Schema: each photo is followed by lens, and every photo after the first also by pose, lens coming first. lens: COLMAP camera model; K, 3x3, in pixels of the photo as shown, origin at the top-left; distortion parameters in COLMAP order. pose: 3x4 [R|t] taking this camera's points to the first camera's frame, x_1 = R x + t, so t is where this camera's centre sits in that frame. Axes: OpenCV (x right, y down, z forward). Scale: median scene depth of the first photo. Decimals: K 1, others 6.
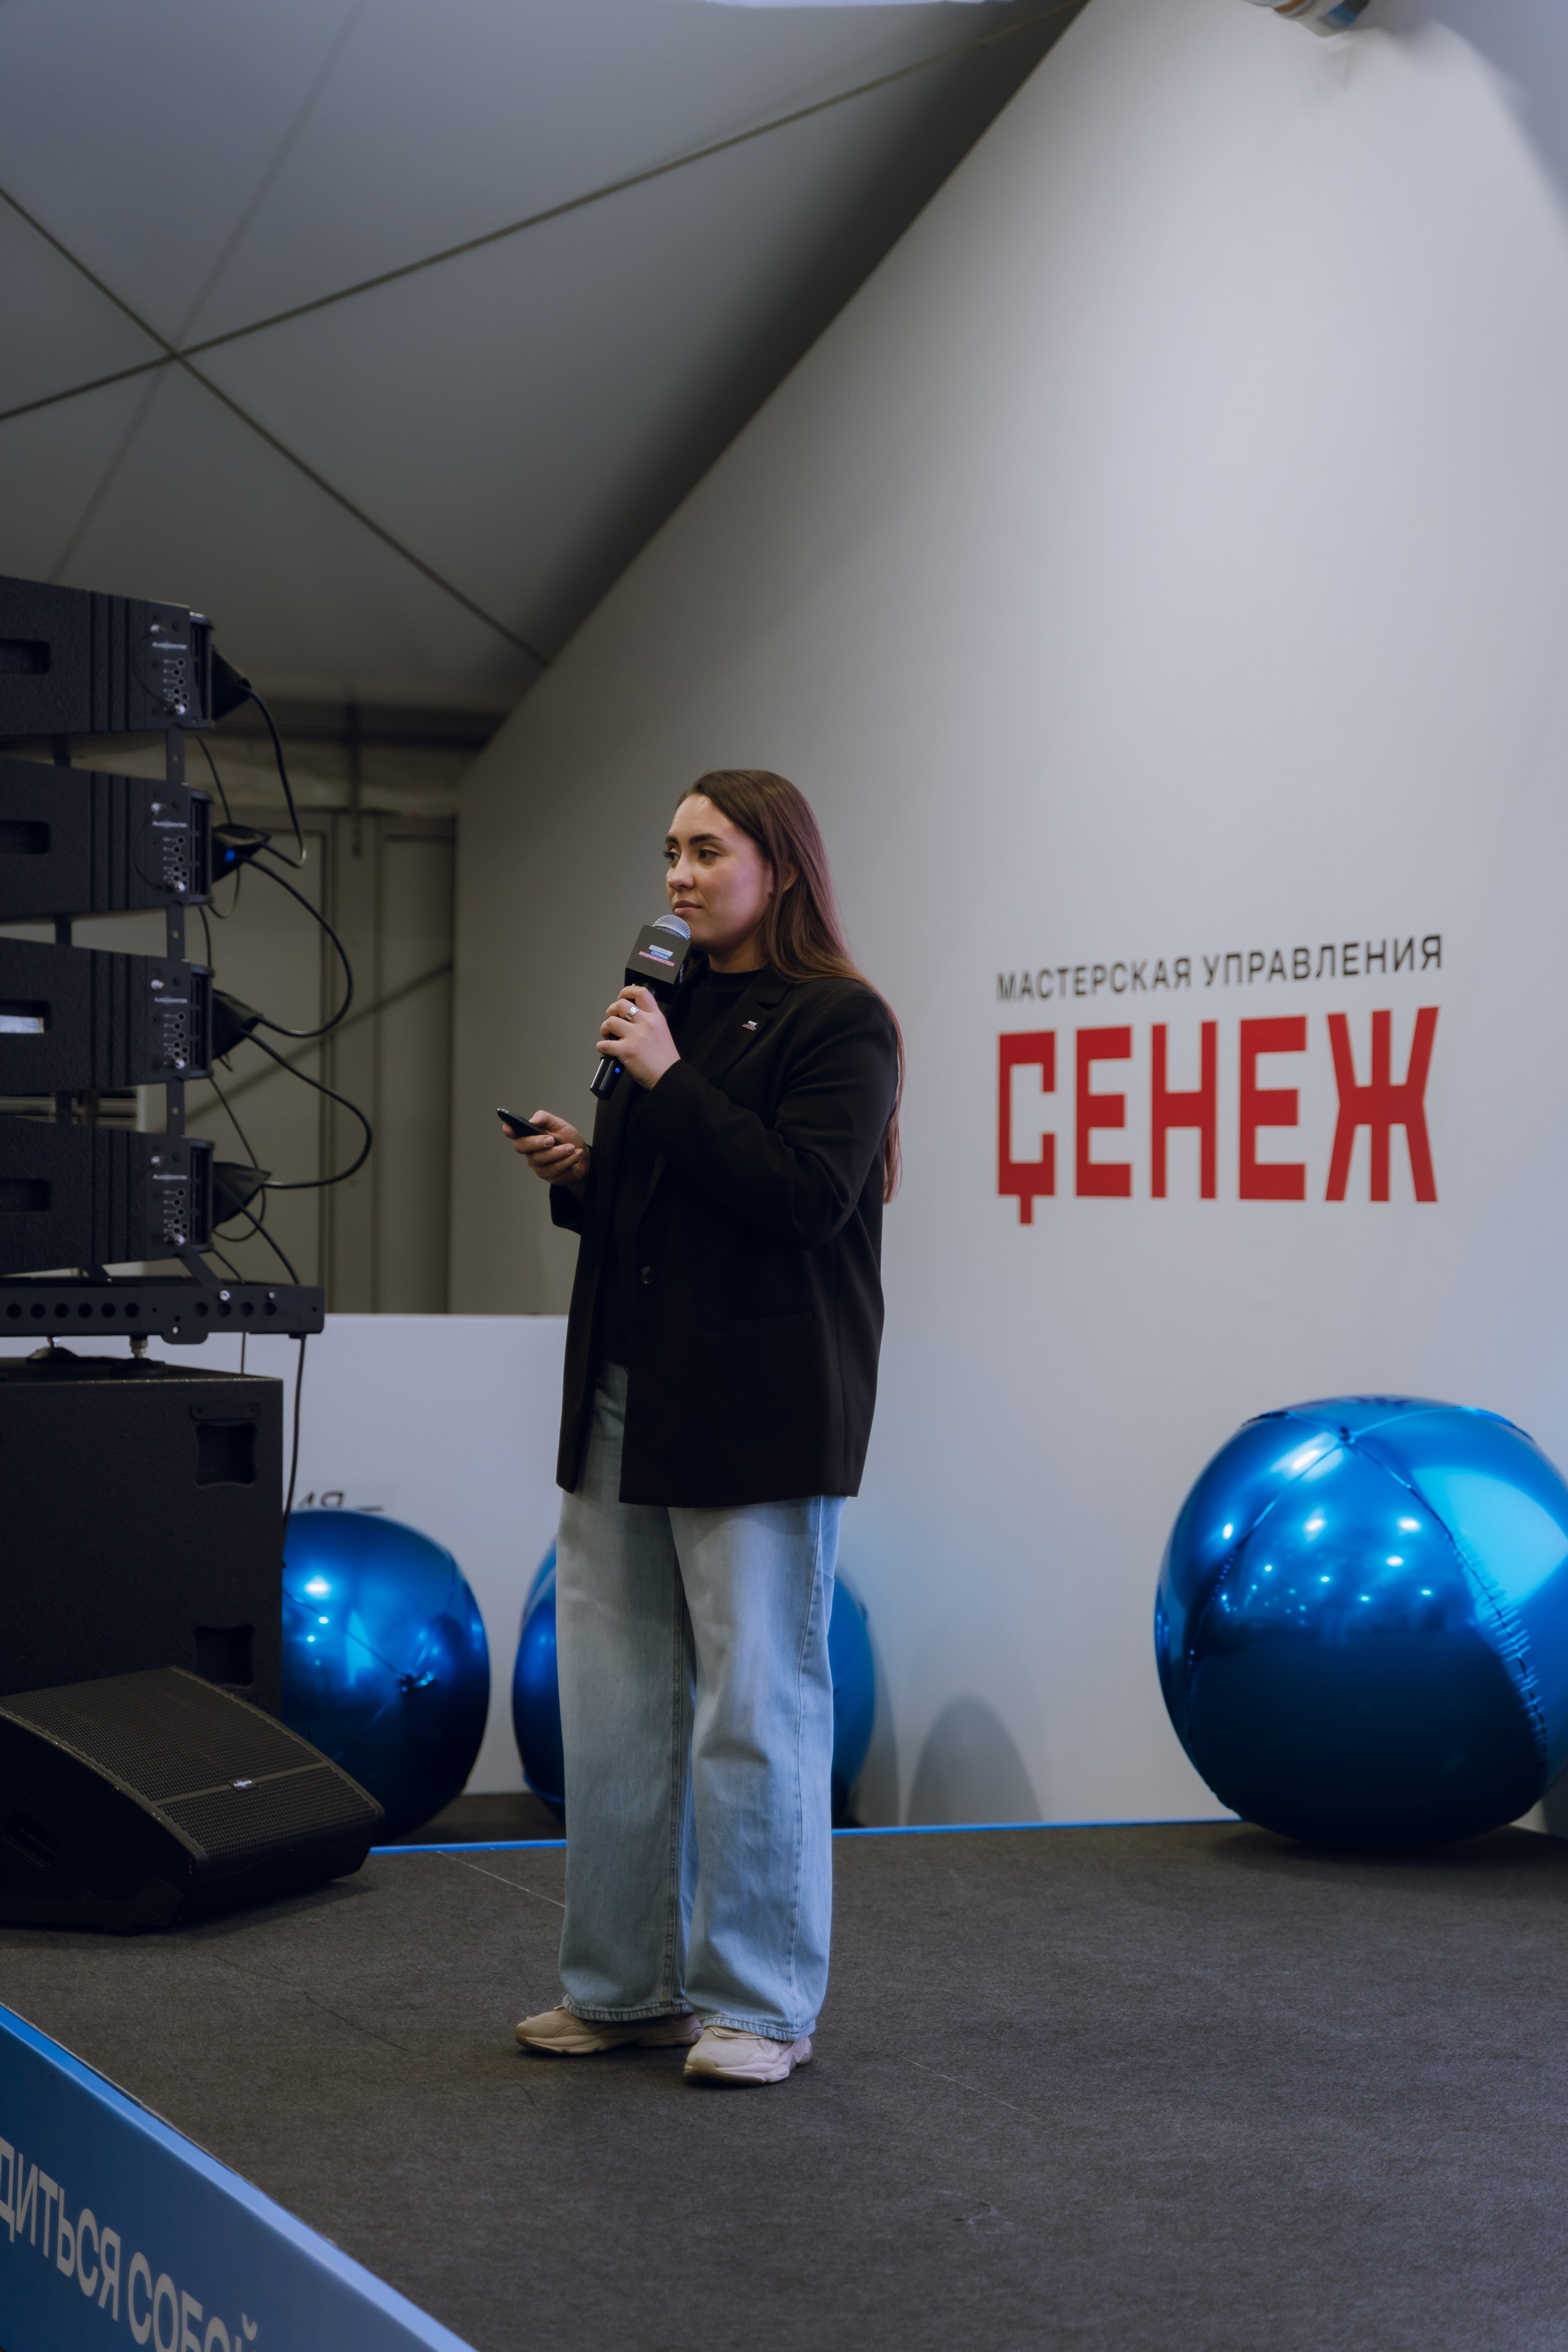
lens RADIAL K [[5479.8, 0, 780.1], [0, 5479.8, 1153.3], [0, 0, 1]] dist [0.416480, 0.000000]
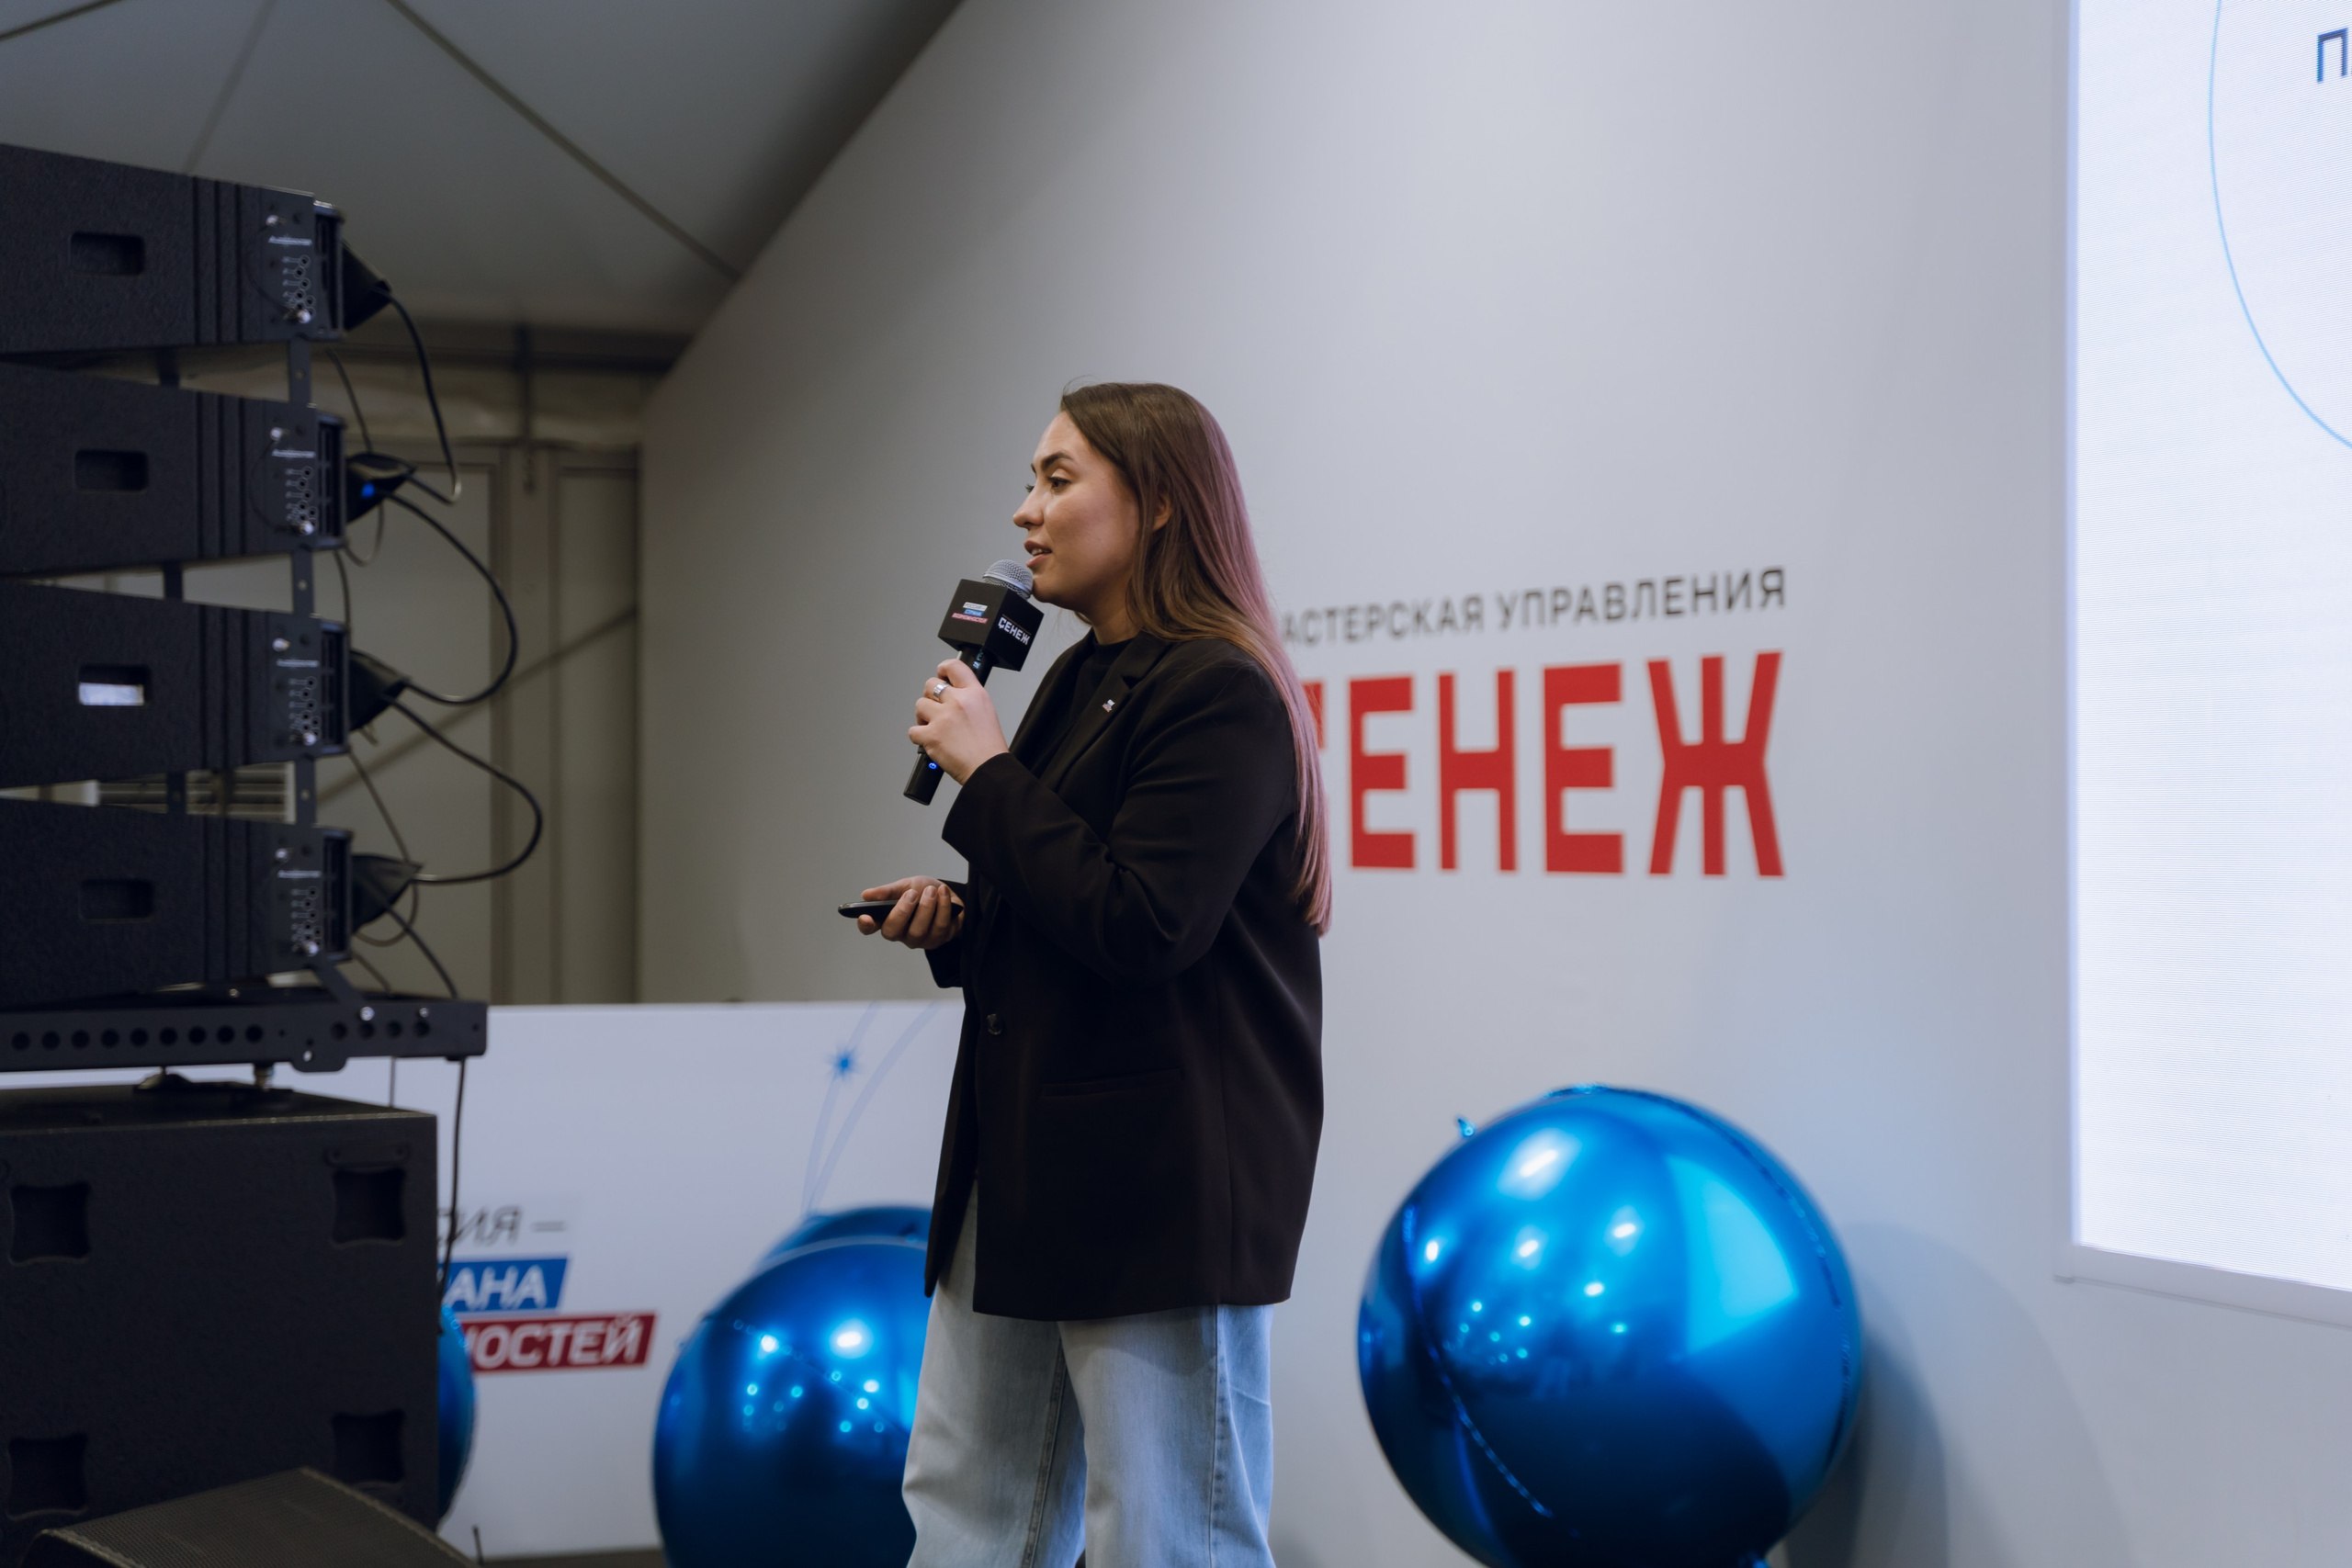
lens RADIAL K [[5479.2, 0, 1122.5], [0, 5479.2, 781.0], [0, 0, 1]] dist [0.416480, 0.000000]
pose [[0.999536, -0.013046, 0.027525, -0.008072], [0.013079, 0.999914, -0.001038, -0.007052], [-0.027509, 0.001397, 0.999621, 0.148077]]
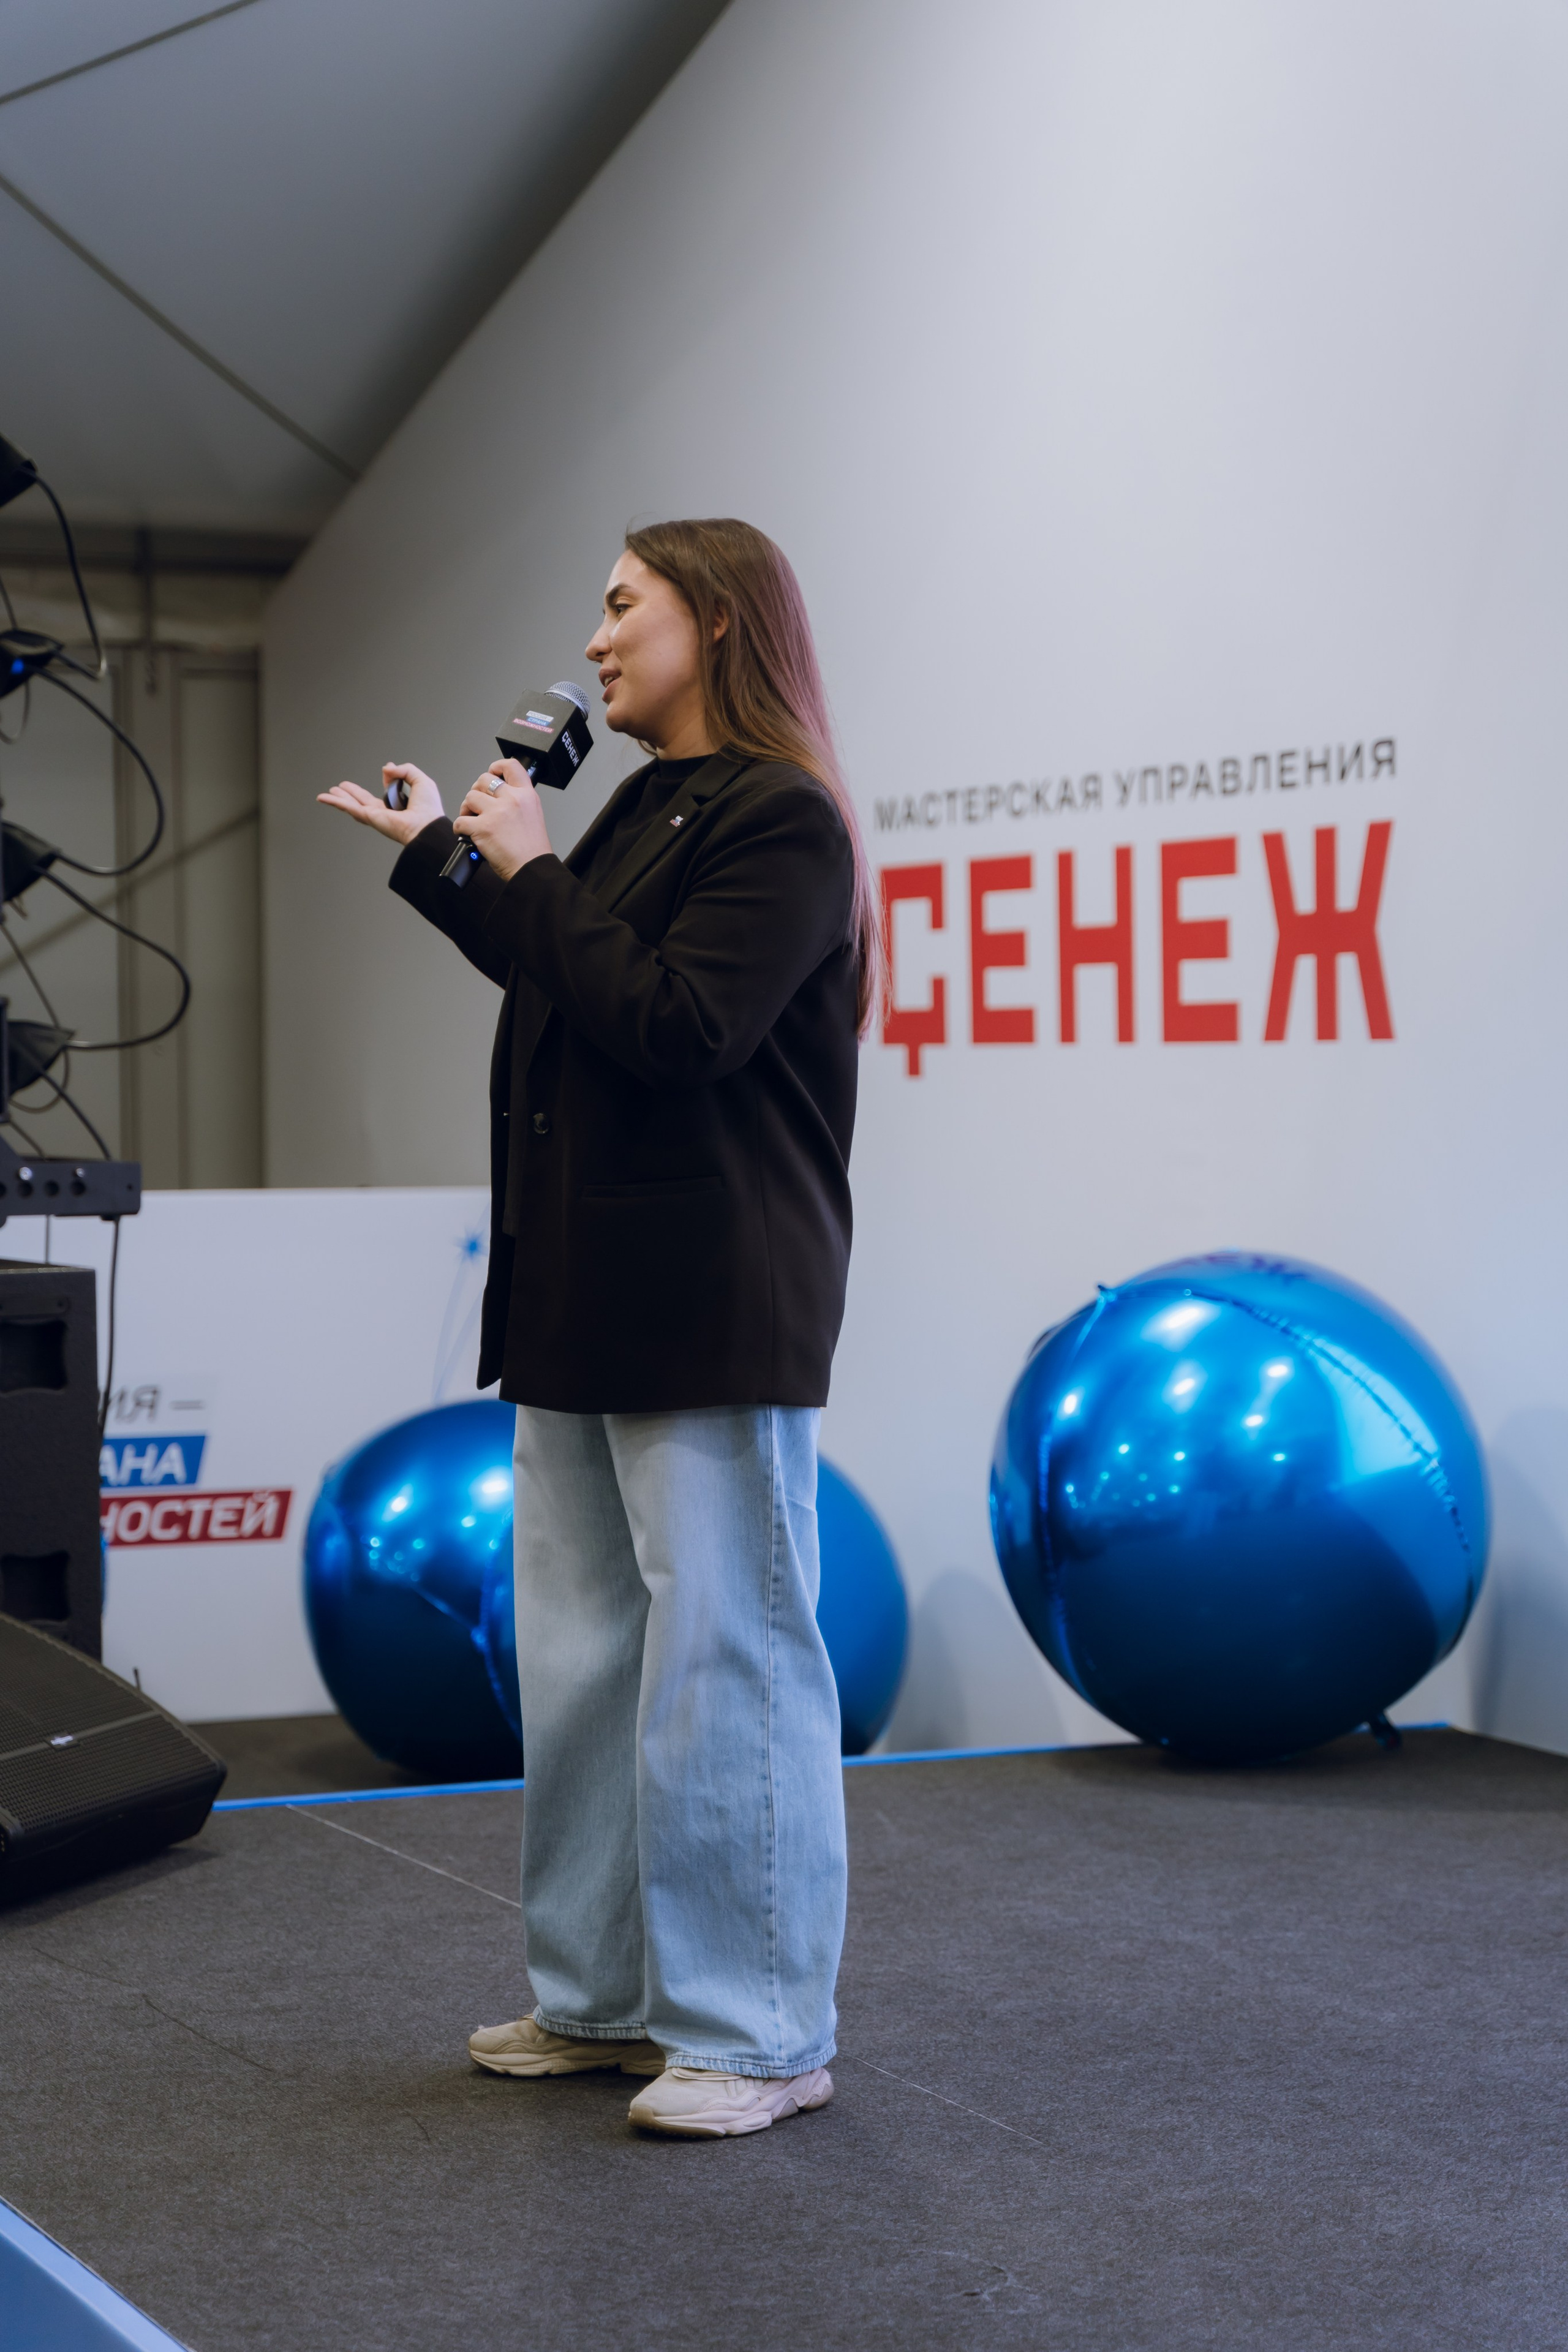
lens RADIAL K [[5479.8, 0, 773.1], [0, 5479.8, 1164.0], [0, 0, 1]] dist [0.416480, 0.000000]
pose [[0.999138, -0.020275, 0.036225, -0.014186], [0.019313, 0.999457, 0.026710, 0.003244], [-0.036747, -0.025987, 0.998987, 0.122011]]
